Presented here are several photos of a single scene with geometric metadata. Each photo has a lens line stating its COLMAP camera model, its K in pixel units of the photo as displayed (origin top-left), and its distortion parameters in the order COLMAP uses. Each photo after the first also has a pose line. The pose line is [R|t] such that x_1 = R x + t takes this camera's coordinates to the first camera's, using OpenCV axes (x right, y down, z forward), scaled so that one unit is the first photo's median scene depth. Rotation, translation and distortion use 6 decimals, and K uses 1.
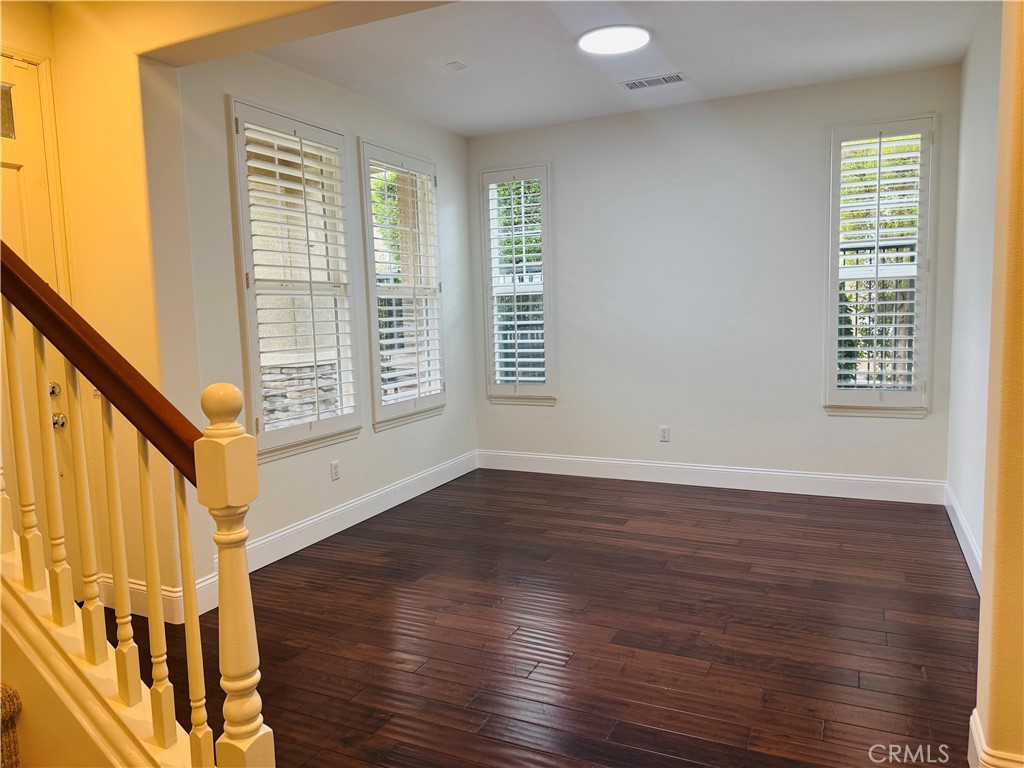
lens RADIAL K [[722.7, 0, 516.9], [0, 722.7, 387.3], [0, 0, 1]] dist [0.044538, -0.049612]
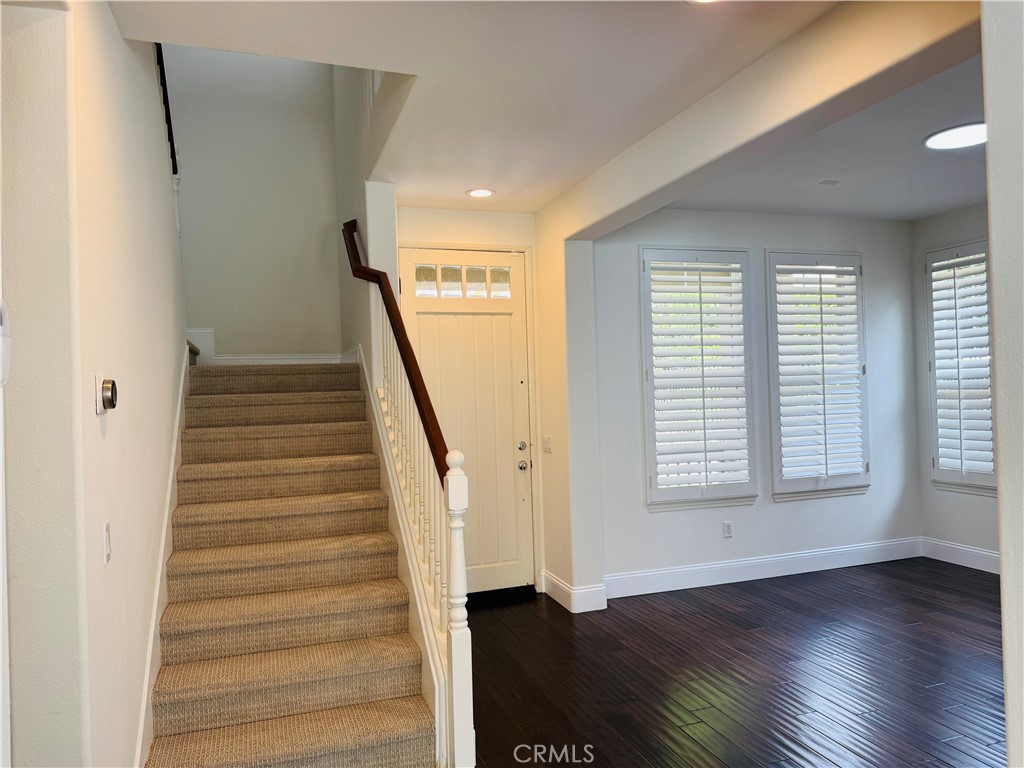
lens RADIAL K [[722.7, 0, 509.7], [0, 722.7, 385.5], [0, 0, 1]] dist [0.044538, -0.049612]
pose [[0.691732, -0.000554, -0.722154, 0.391095], [-0.066935, 0.995646, -0.064879, -0.020109], [0.719045, 0.093216, 0.688683, -0.105707]]
